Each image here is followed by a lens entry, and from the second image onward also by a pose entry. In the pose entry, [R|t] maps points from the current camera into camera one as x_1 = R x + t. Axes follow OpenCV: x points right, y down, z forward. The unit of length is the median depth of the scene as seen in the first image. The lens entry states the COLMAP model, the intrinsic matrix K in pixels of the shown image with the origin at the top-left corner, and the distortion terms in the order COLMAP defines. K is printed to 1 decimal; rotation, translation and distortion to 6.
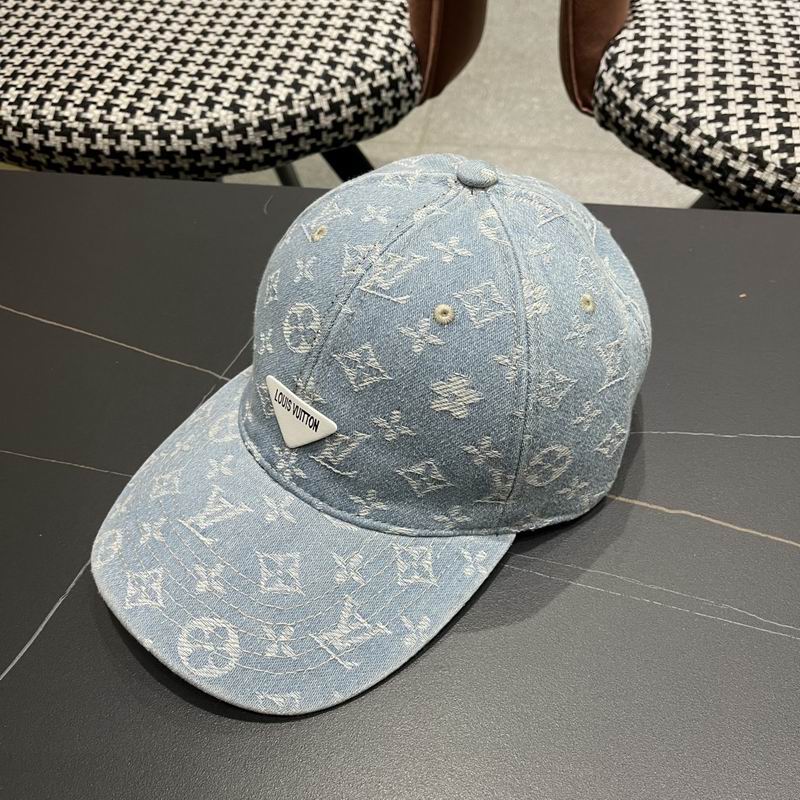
lens RADIAL K [[842.3, 0, 395.6], [0, 842.3, 412.3], [0, 0, 1]] dist [0.017475, 0.000000]
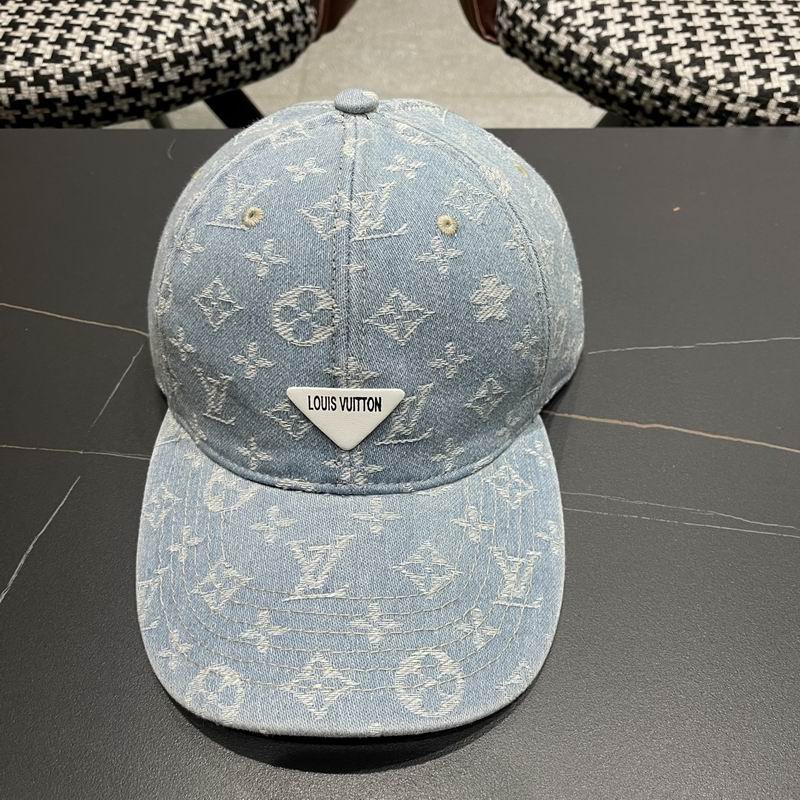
lens RADIAL K [[842.3, 0, 401.2], [0, 842.3, 408.5], [0, 0, 1]] dist [0.017475, 0.000000]
pose [[0.985798, -0.098773, 0.135816, -0.051716], [0.094085, 0.994739, 0.040526, 0.018938], [-0.139104, -0.027172, 0.989905, 0.041864]]
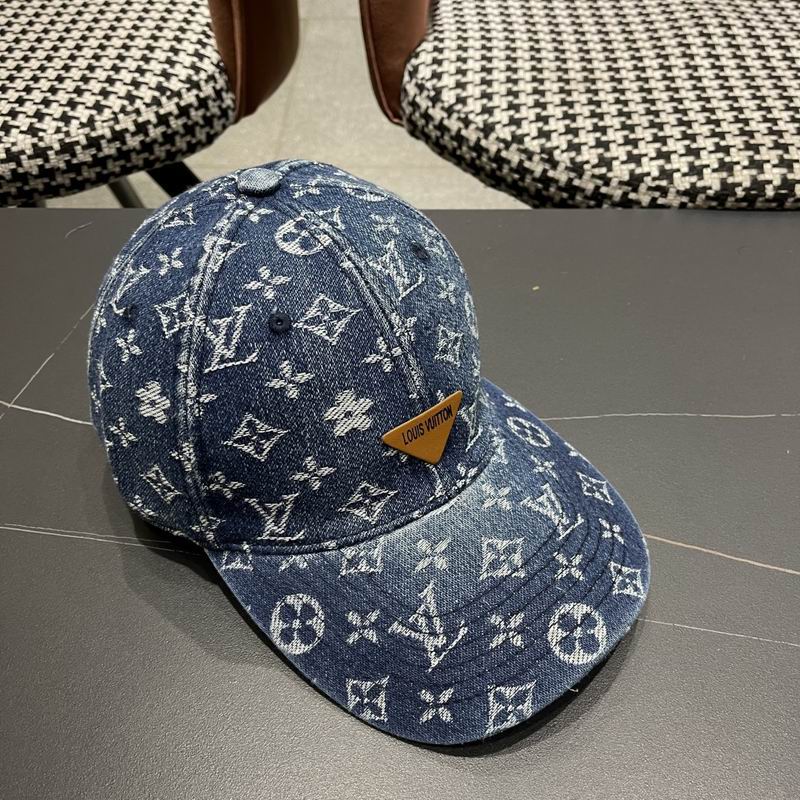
lens RADIAL K [[842.3, 0, 399.4], [0, 842.3, 413.3], [0, 0, 1]] dist [0.017475, 0.000000]
pose [[0.990110, -0.080178, 0.115121, 0.087394], [0.083465, 0.996221, -0.024012, 0.020122], [-0.112760, 0.033383, 0.993061, -0.002390]]
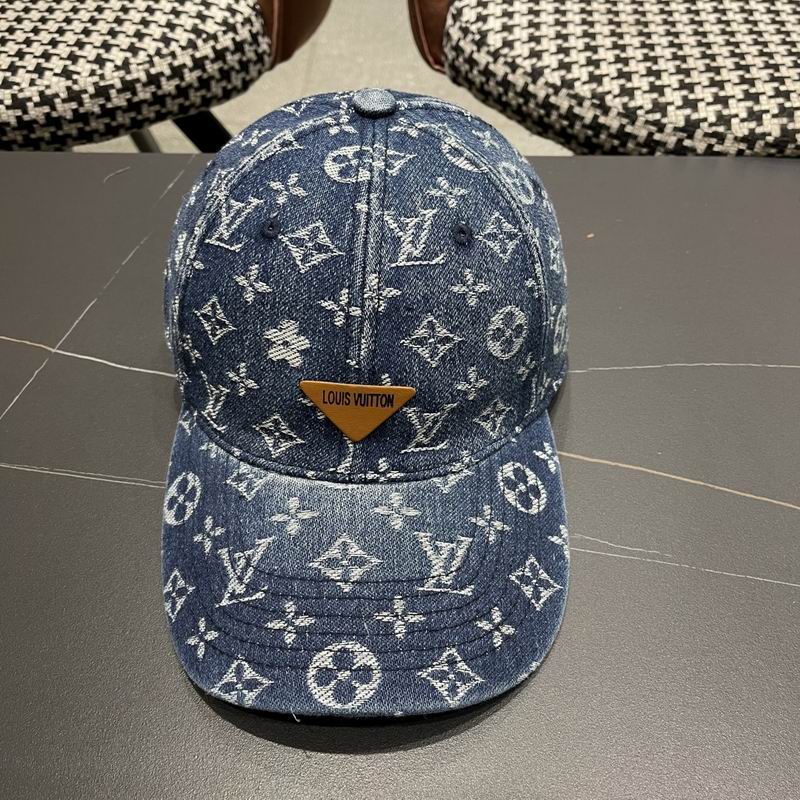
lens RADIAL K [[842.3, 0, 401.7], [0, 842.3, 408.4], [0, 0, 1]] dist [0.017475, 0.000000]
pose [[0.991678, -0.075293, 0.104433, 0.052662], [0.075030, 0.997160, 0.006456, 0.033165], [-0.104622, 0.001434, 0.994511, 0.021035]]
